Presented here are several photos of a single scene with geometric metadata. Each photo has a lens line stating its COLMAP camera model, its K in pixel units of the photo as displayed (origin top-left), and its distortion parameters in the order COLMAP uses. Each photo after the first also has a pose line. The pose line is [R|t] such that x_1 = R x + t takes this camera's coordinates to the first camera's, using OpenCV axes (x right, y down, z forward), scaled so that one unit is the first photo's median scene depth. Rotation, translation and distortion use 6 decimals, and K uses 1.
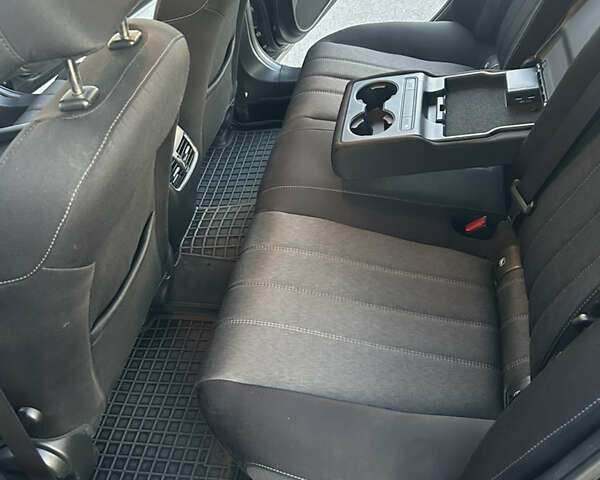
lens RADIAL K [[604.2, 0, 300.0], [0, 604.2, 240.0], [0, 0, 1]] dist [0.113578, -0.275810]
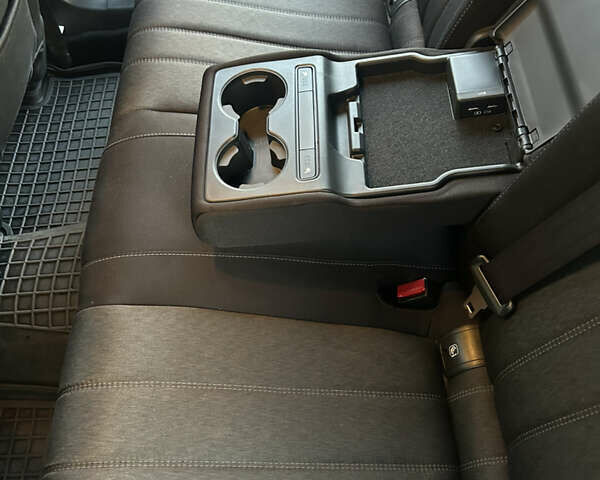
lens RADIAL K [[604.2, 0, 300.0], [0, 604.2, 240.0], [0, 0, 1]] dist [0.113578, -0.275810]
pose [[0.977673, -0.111542, 0.178087, 0.046638], [0.068948, 0.970849, 0.229560, -0.248452], [-0.198501, -0.212156, 0.956863, 0.374857]]
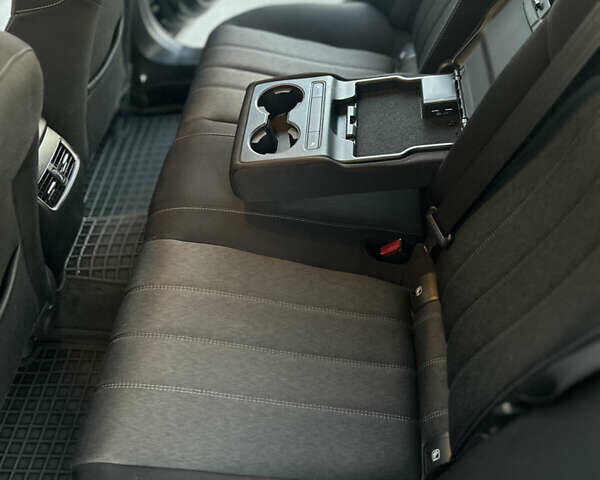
lens RADIAL K [[604.2, 0, 300.0], [0, 604.2, 240.0], [0, 0, 1]] dist [0.113578, -0.275810]
pose [[0.992469, -0.031561, 0.118364, 0.045395], [0.022766, 0.996928, 0.074936, -0.108952], [-0.120366, -0.071677, 0.990139, 0.114446]]
